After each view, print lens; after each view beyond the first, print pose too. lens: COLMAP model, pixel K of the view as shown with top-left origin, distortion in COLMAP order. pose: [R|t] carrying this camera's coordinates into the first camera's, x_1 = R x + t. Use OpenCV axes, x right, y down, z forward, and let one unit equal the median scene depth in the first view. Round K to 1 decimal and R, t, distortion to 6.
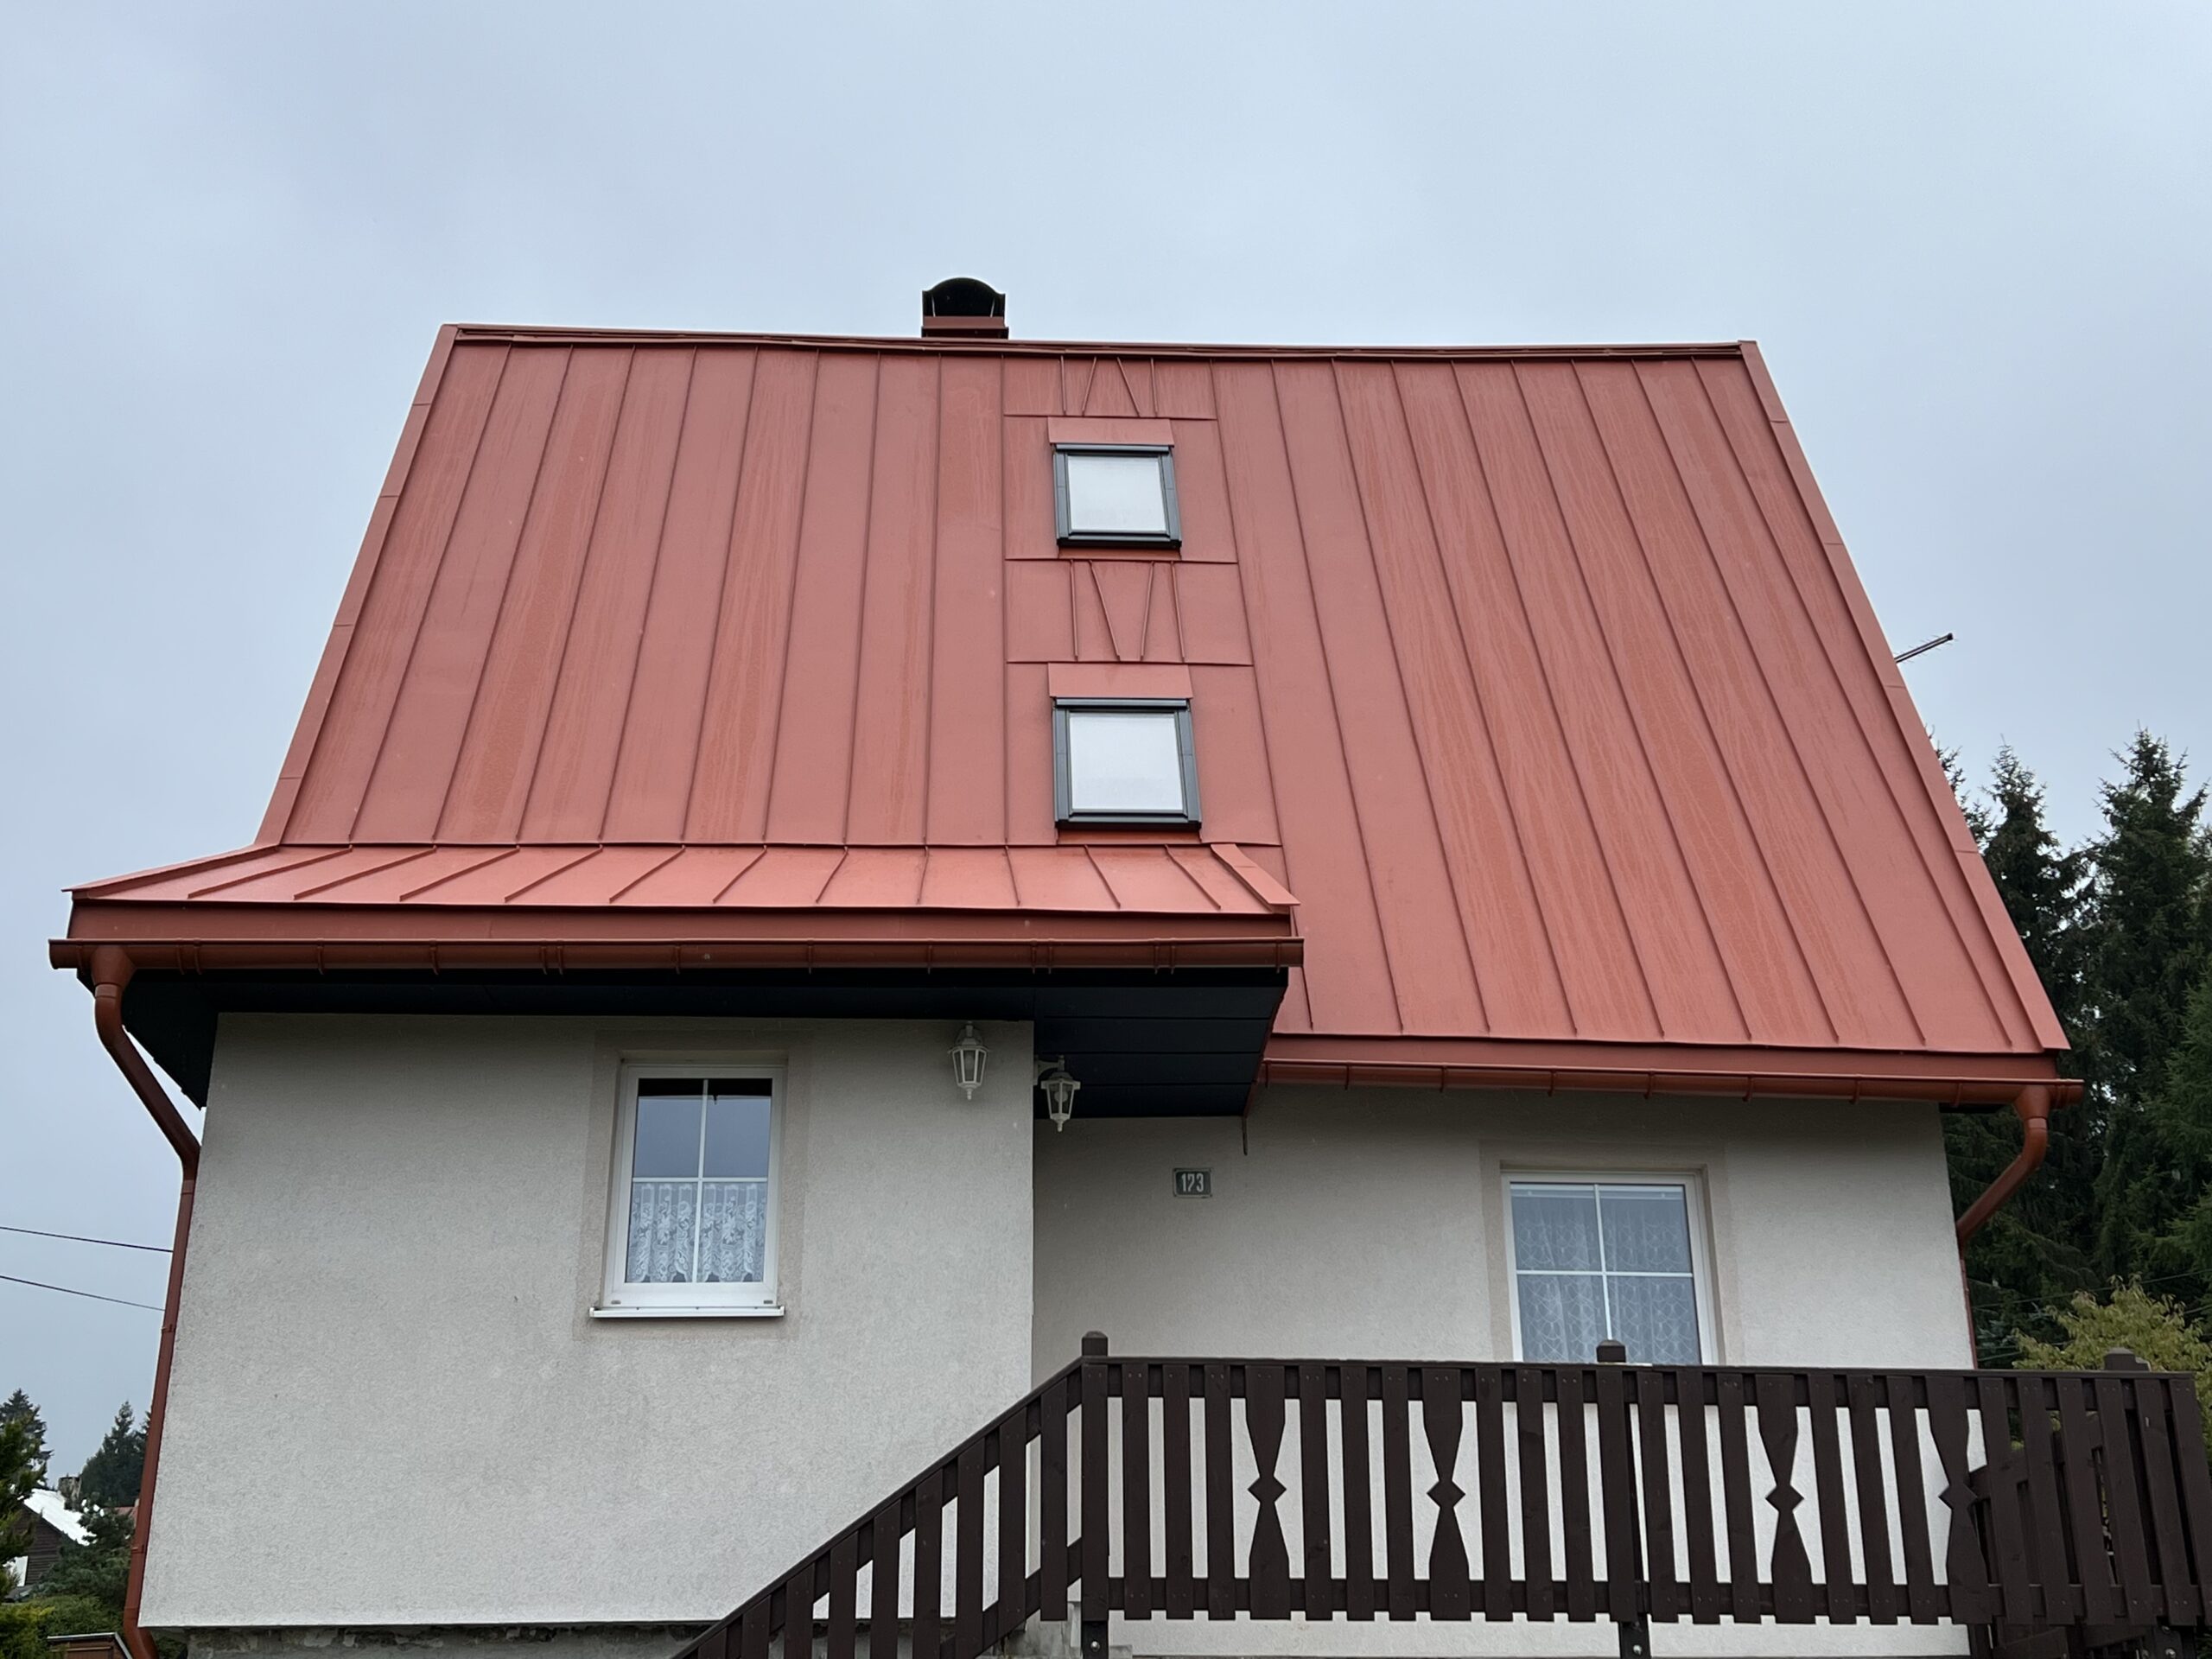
lens RADIAL K [[2664.4, 0, 1106.0], [0, 2664.4, 829.5], [0, 0, 1]] dist [0.178778, -0.472826]
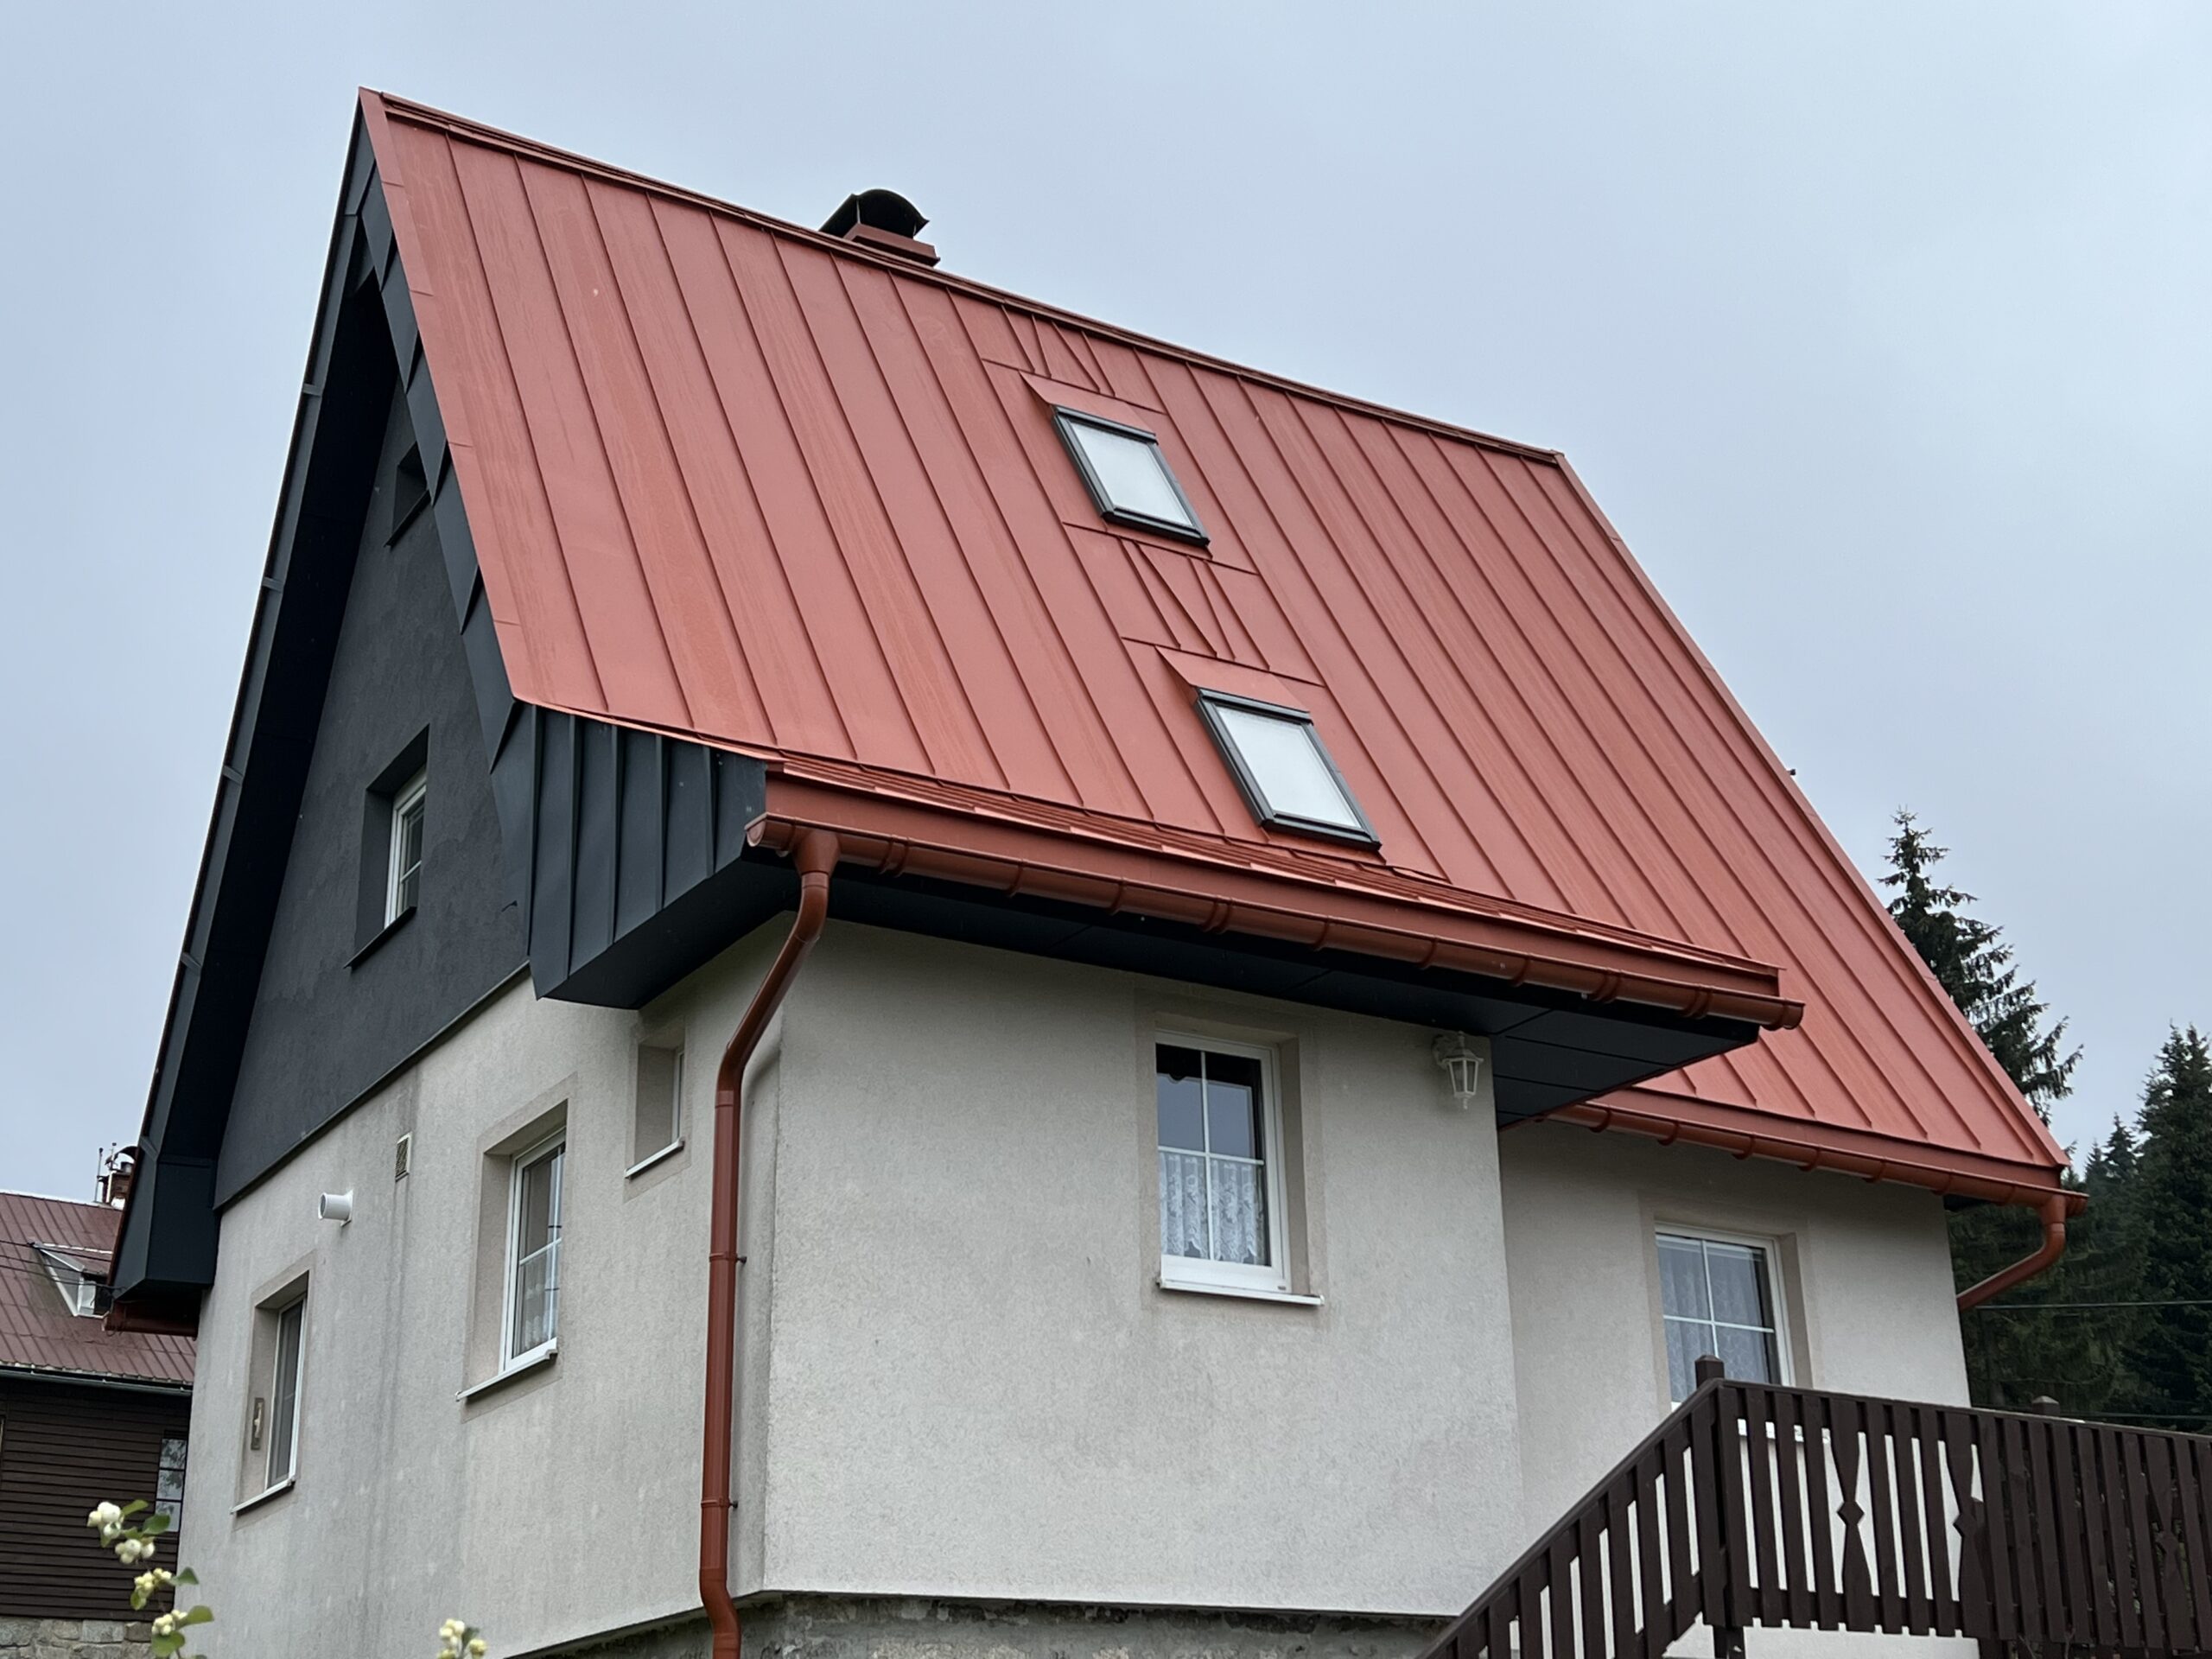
lens RADIAL K [[2855.4, 0, 1106.0], [0, 2855.4, 829.5], [0, 0, 1]] dist [0.197298, -0.591822]
pose [[0.866809, 0.163122, 0.471204, -0.716072], [-0.167841, 0.985284, -0.032334, 0.056363], [-0.469544, -0.051060, 0.881432, 0.114851]]
